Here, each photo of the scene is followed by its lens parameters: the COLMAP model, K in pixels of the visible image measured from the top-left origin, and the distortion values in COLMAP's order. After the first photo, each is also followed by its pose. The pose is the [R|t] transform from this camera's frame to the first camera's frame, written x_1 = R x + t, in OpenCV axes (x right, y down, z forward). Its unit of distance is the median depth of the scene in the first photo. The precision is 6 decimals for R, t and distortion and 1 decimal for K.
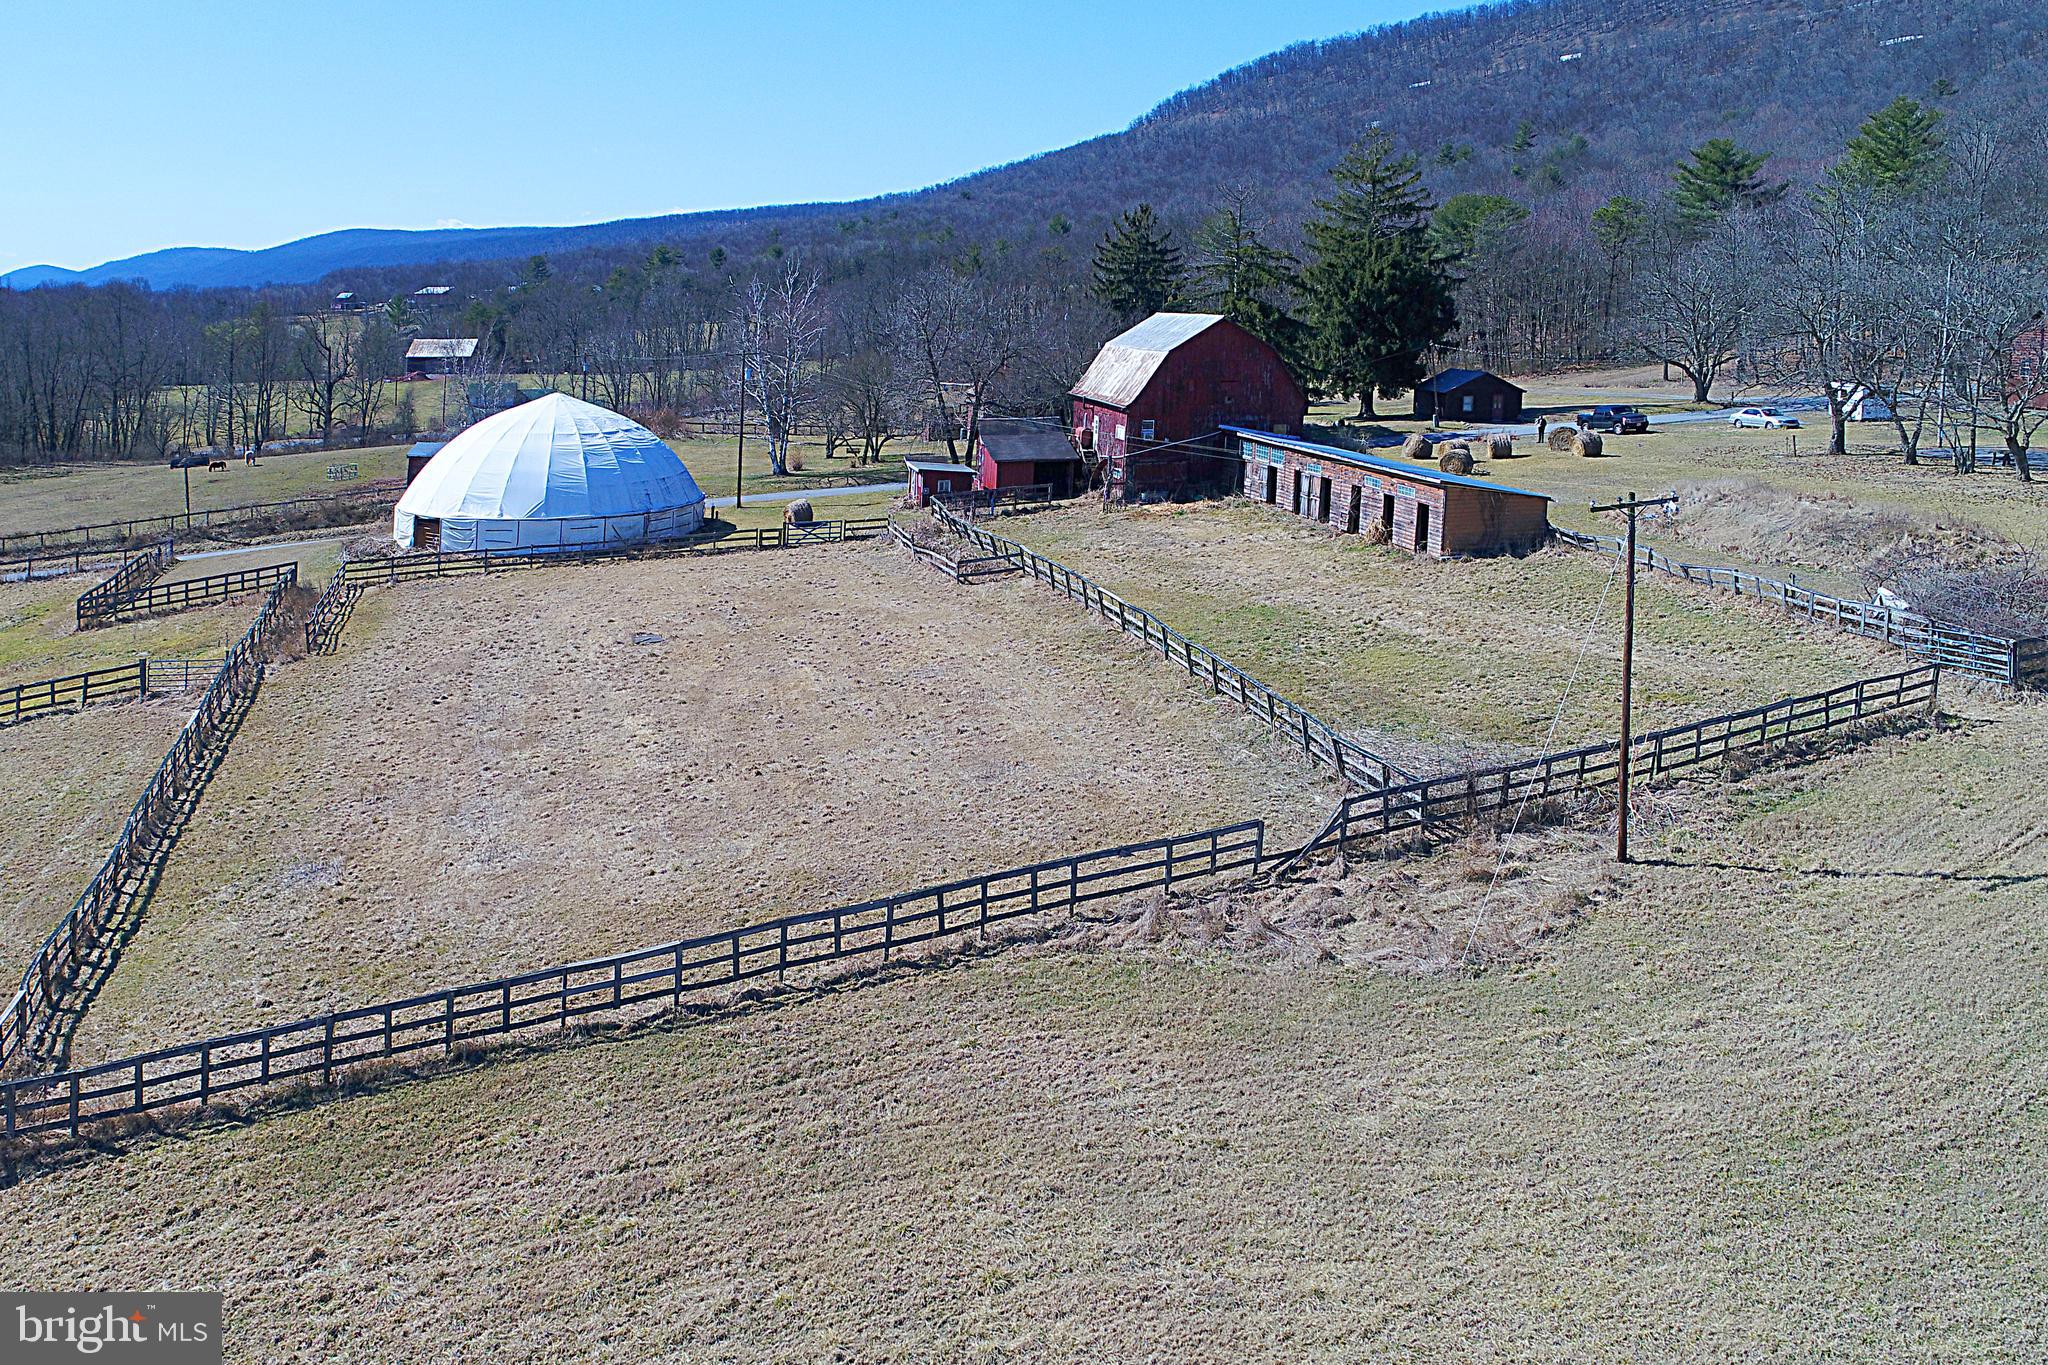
lens RADIAL K [[1589.2, 0, 1024.0], [0, 1589.2, 682.5], [0, 0, 1]] dist [0.000182, -0.000841]
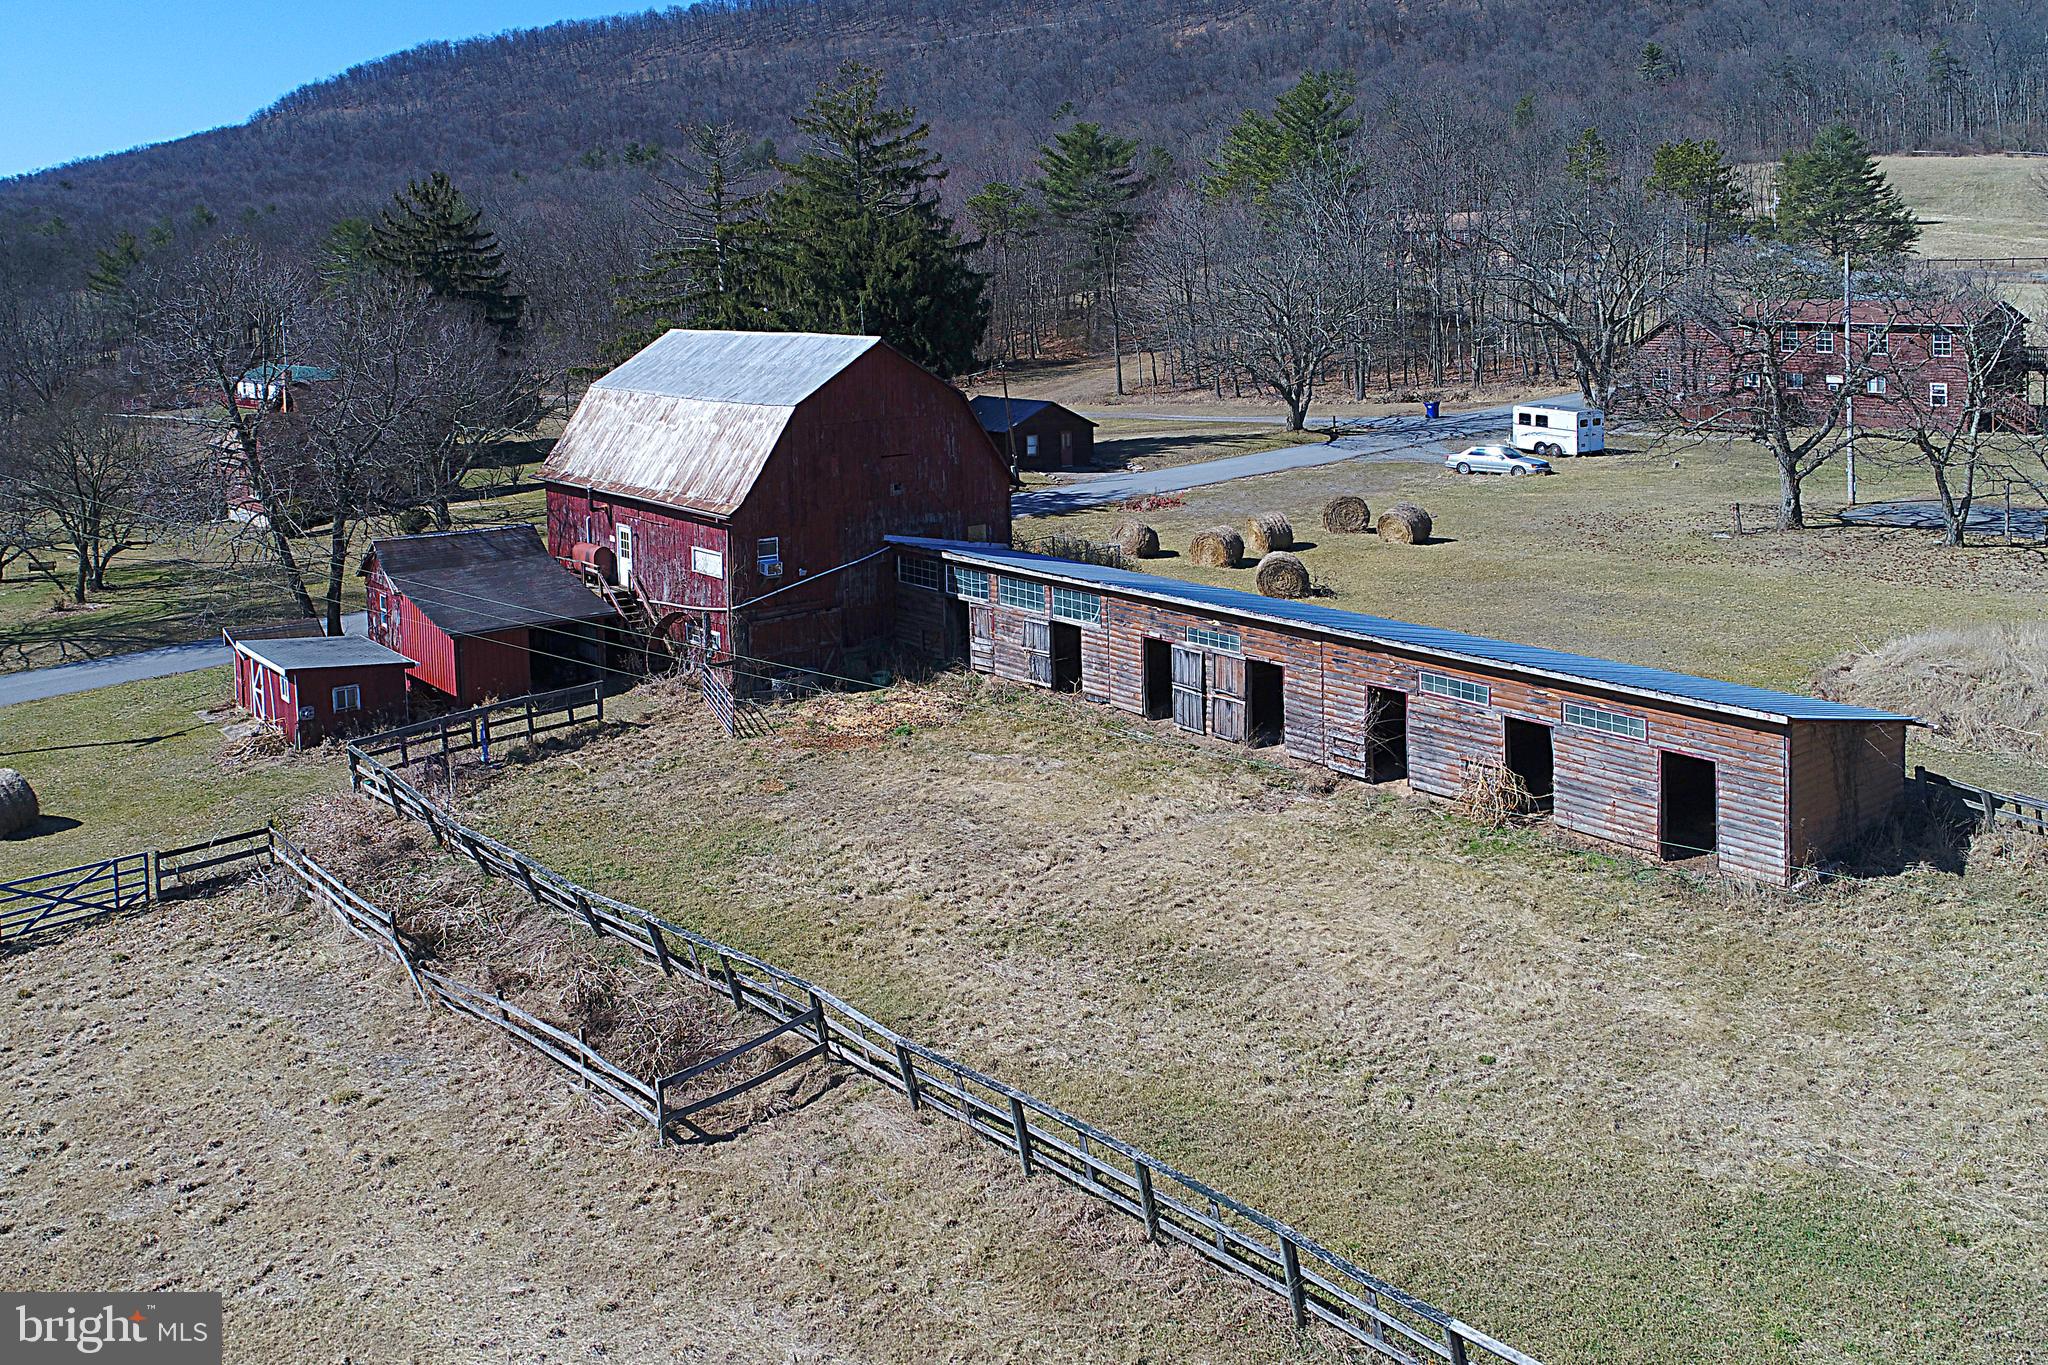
lens RADIAL K [[1589.2, 0, 1024.0], [0, 1589.2, 682.5], [0, 0, 1]] dist [0.000182, -0.000841]
pose [[0.885720, -0.113185, 0.450210, -0.086661], [0.113169, 0.993207, 0.027053, -0.121091], [-0.450214, 0.026988, 0.892513, 0.491139]]
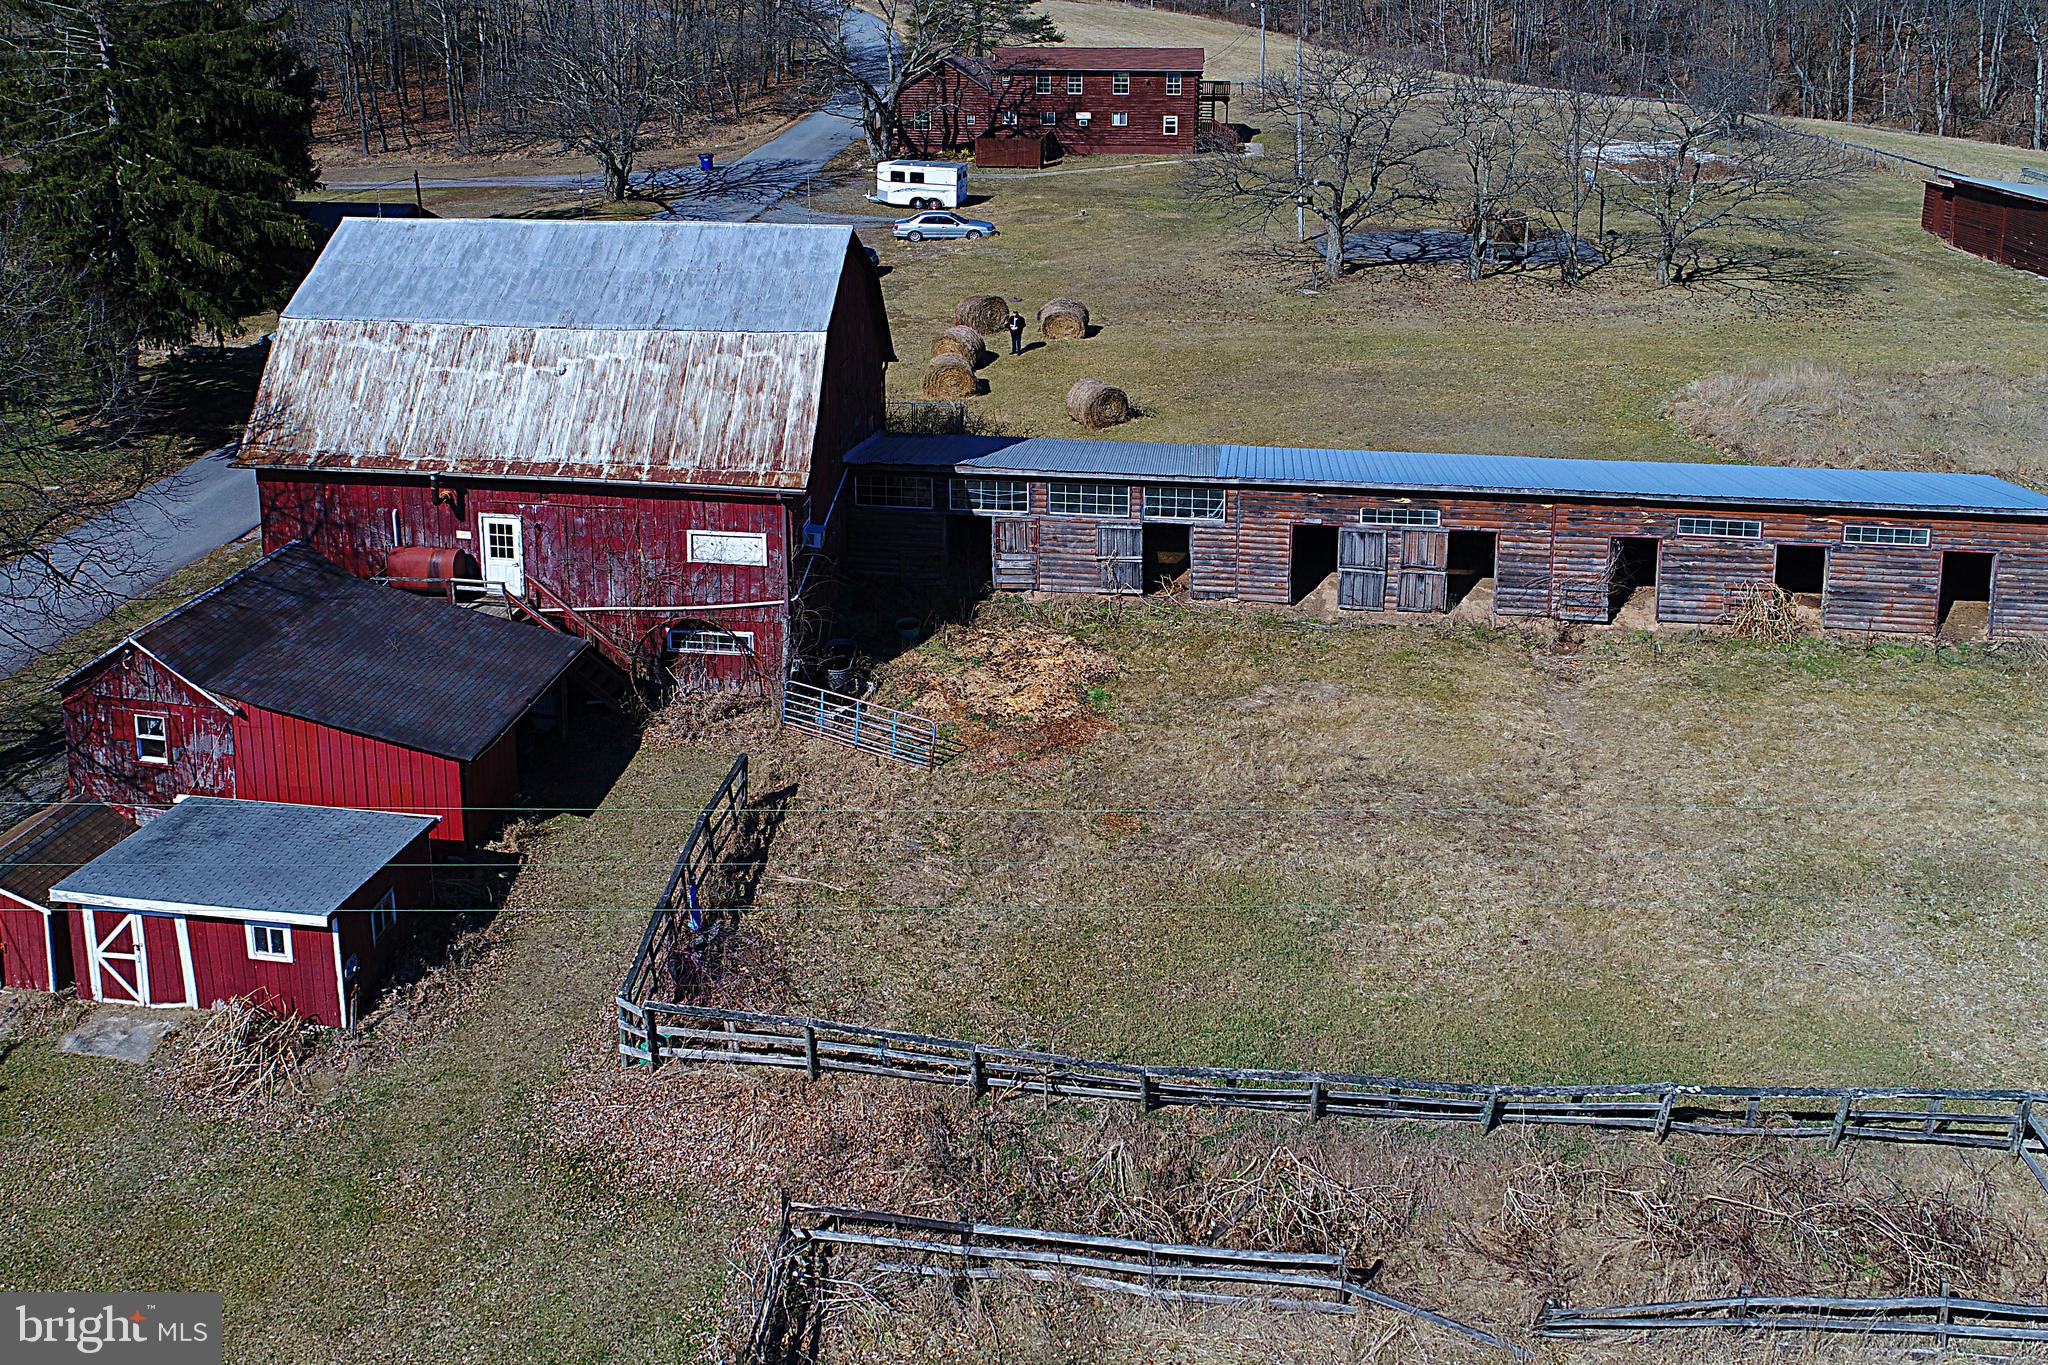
lens RADIAL K [[1440.3, 0, 1019.9], [0, 1440.3, 514.6], [0, 0, 1]] dist [0.000914, 0.002007]
pose [[0.381045, -0.327970, 0.864431, -0.214959], [0.237243, 0.938347, 0.251437, -0.236317], [-0.893600, 0.109271, 0.435361, 0.777315]]
